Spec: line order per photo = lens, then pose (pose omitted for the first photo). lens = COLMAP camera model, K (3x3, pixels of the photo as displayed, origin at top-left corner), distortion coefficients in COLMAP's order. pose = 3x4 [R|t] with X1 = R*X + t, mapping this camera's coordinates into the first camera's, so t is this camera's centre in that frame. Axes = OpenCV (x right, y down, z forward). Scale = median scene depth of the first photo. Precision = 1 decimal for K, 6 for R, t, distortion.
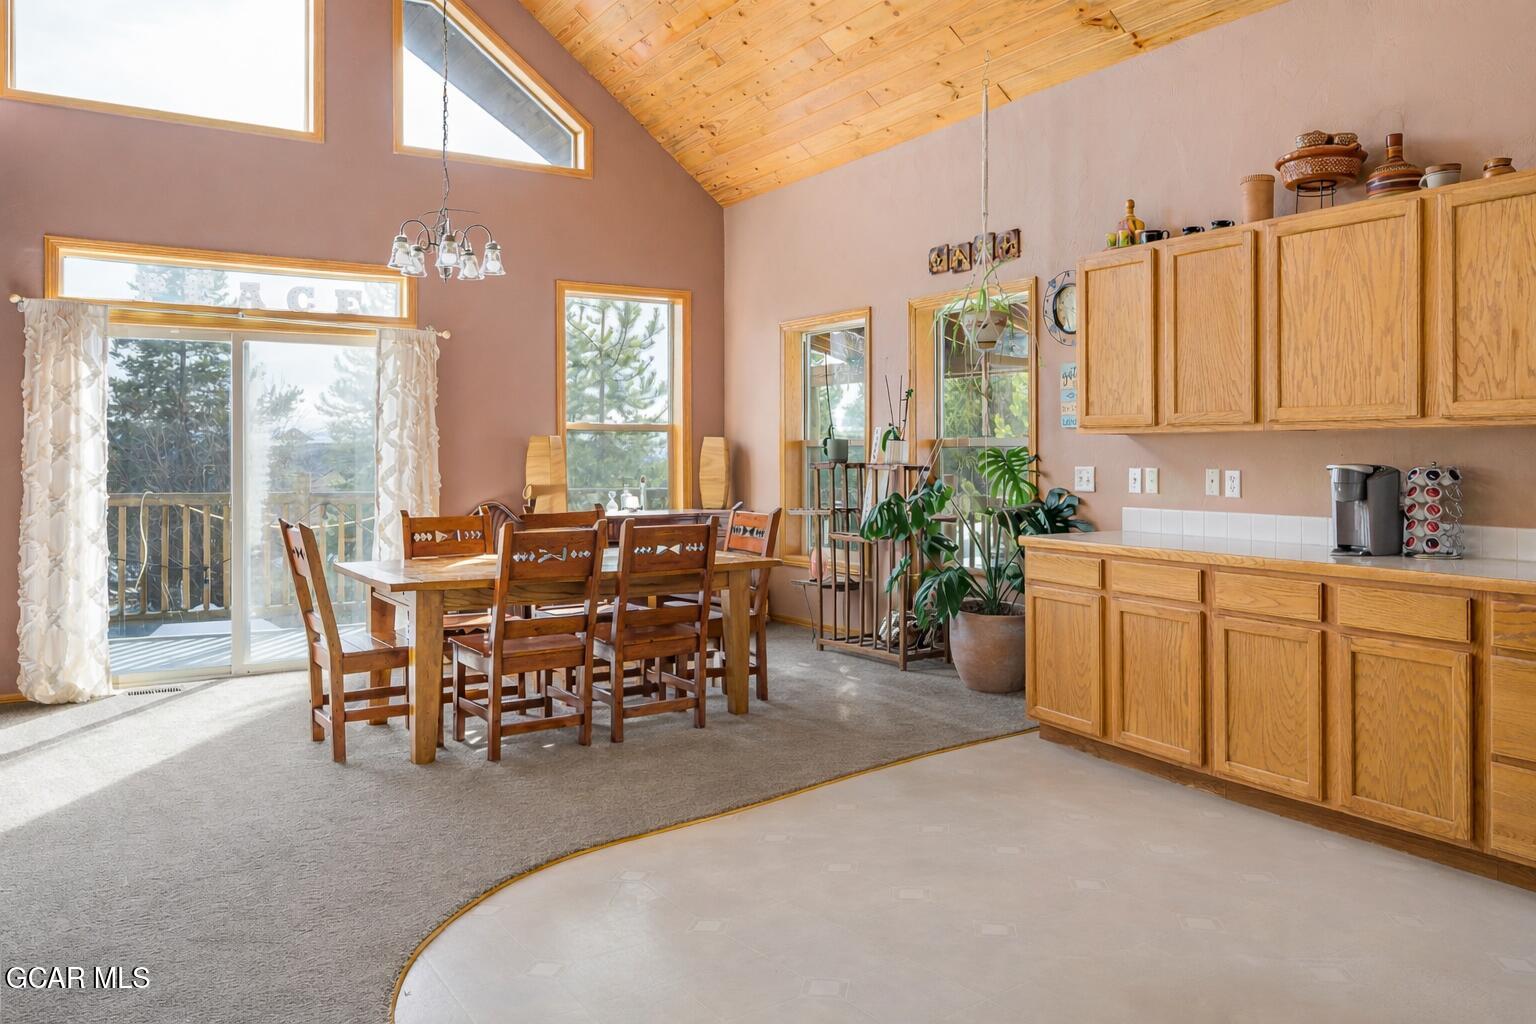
lens RADIAL K [[1116.8, 0, 765.4], [0, 1116.8, 468.0], [0, 0, 1]] dist [-0.005836, -0.002606]
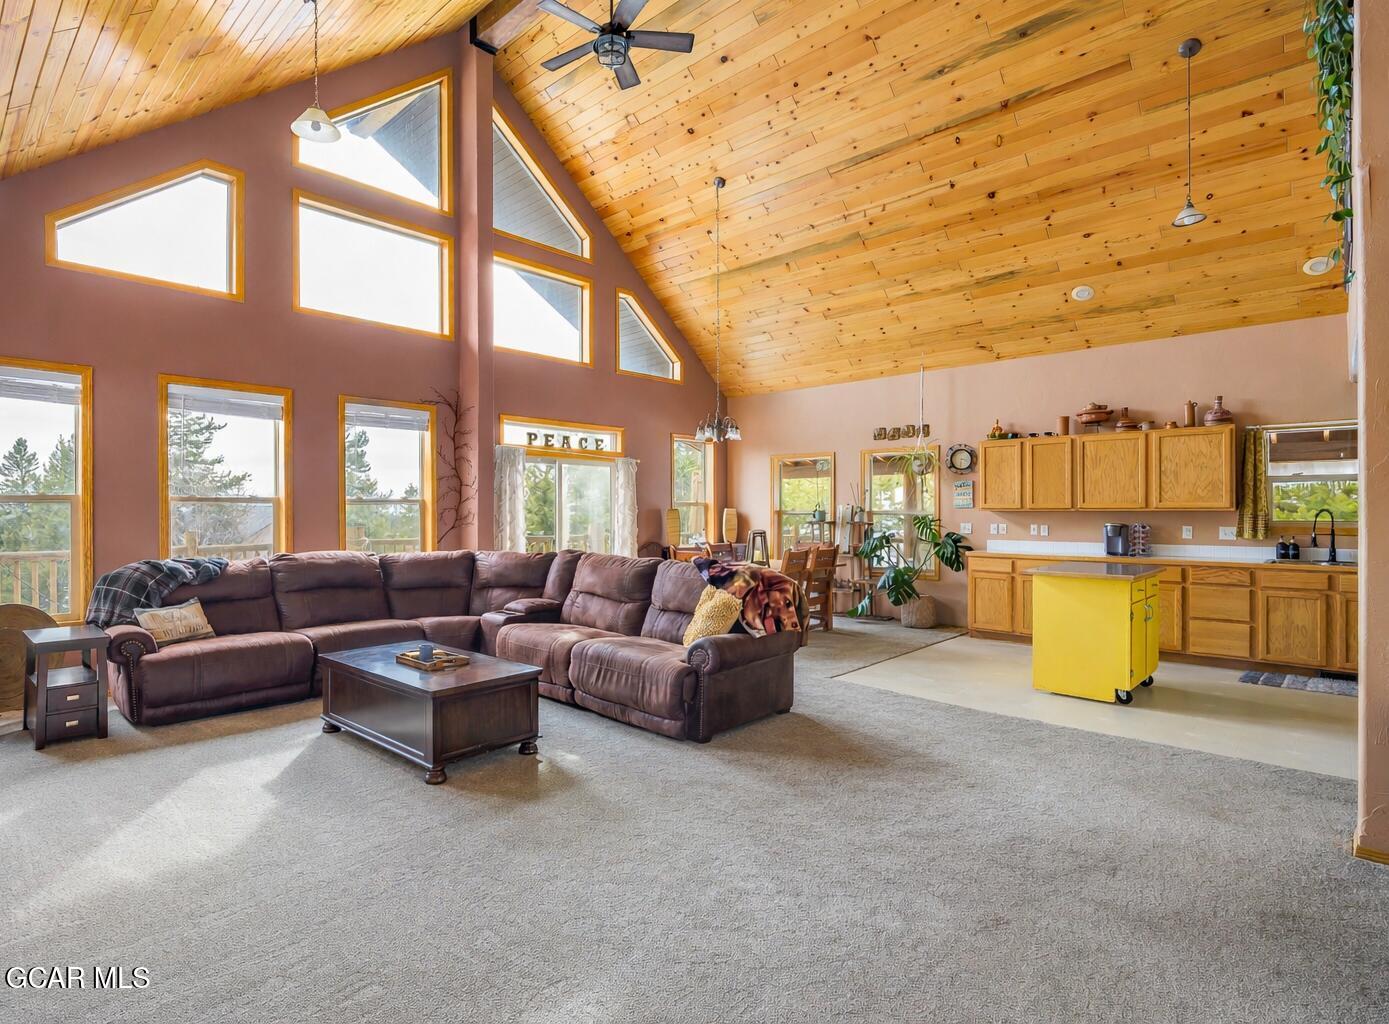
lens RADIAL K [[713.7, 0, 619.7], [0, 713.7, 513.3], [0, 0, 1]] dist [0.053226, 0.000388]
pose [[0.974601, -0.002754, 0.223933, -0.873398], [0.004055, 0.999977, -0.005350, -0.019182], [-0.223913, 0.006122, 0.974590, -0.418220]]
